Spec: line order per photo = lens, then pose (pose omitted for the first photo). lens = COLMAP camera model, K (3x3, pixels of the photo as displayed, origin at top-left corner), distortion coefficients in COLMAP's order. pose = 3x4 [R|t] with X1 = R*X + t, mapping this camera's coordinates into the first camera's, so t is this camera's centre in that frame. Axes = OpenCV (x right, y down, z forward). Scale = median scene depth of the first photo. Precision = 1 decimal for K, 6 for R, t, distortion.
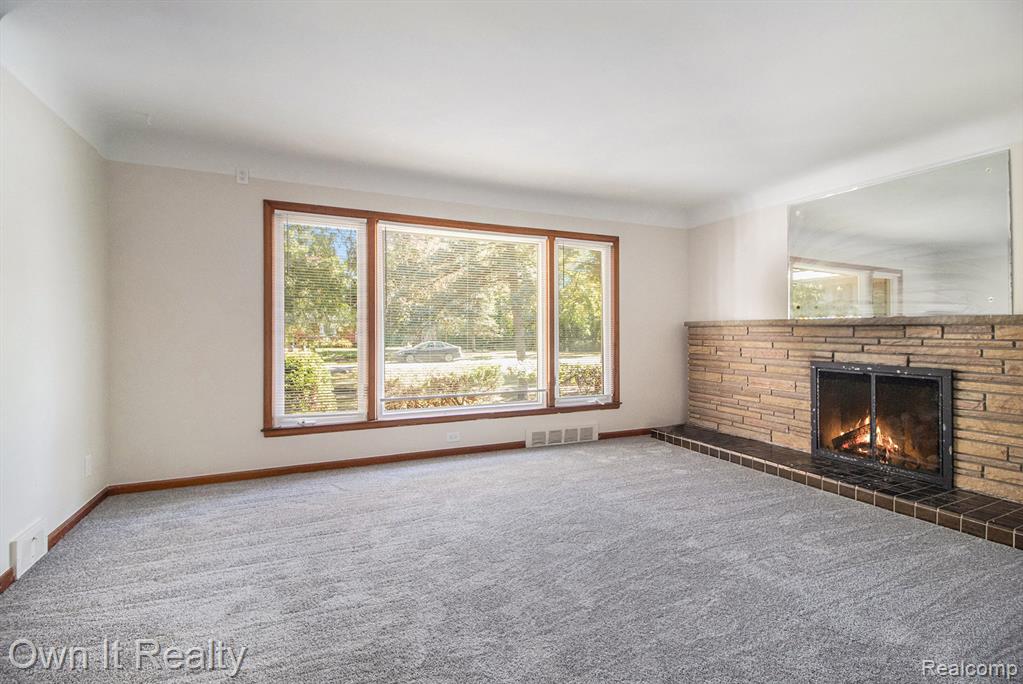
lens RADIAL K [[486.4, 0, 518.0], [0, 486.4, 333.0], [0, 0, 1]] dist [0.020798, -0.008765]
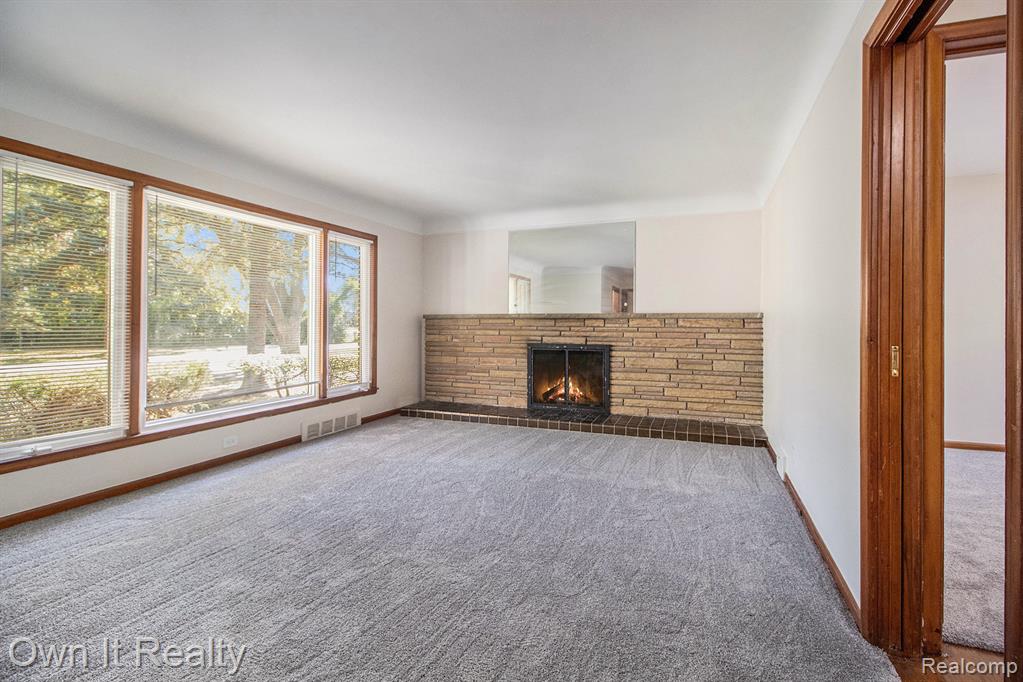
lens RADIAL K [[486.4, 0, 510.9], [0, 486.4, 330.6], [0, 0, 1]] dist [0.020798, -0.008765]
pose [[0.737837, -0.013936, 0.674835, -0.406103], [0.004524, 0.999866, 0.015701, -0.002363], [-0.674964, -0.008532, 0.737801, -0.009356]]
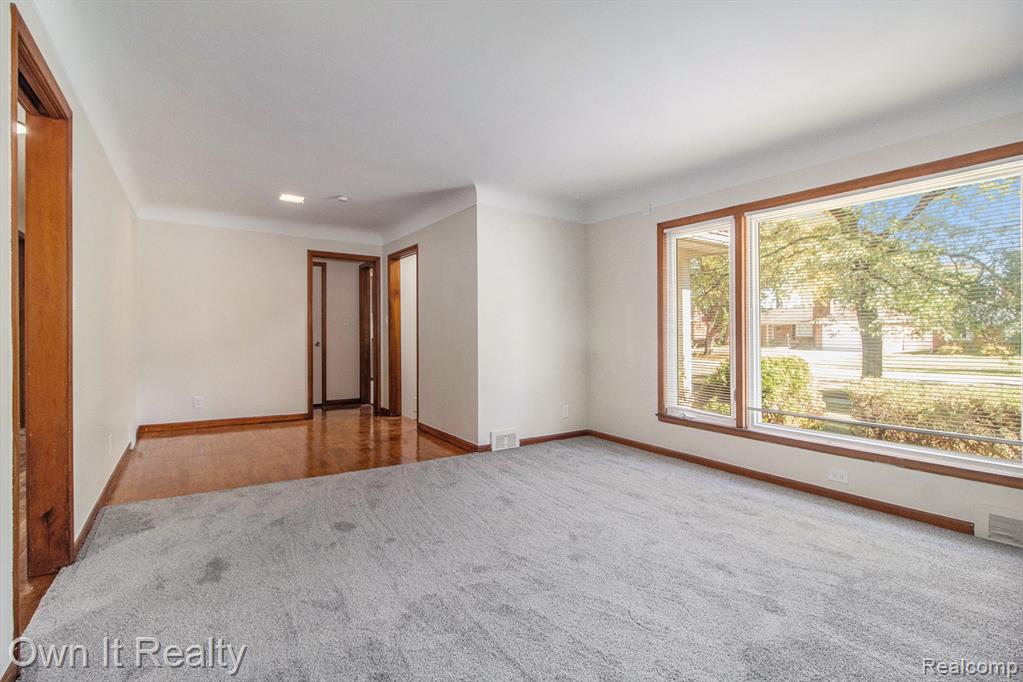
lens RADIAL K [[486.4, 0, 505.4], [0, 486.4, 334.9], [0, 0, 1]] dist [0.020798, -0.008765]
pose [[0.151577, 0.006686, -0.988423, 0.592677], [0.000399, 0.999977, 0.006825, -0.006907], [0.988445, -0.001429, 0.151571, 0.433459]]
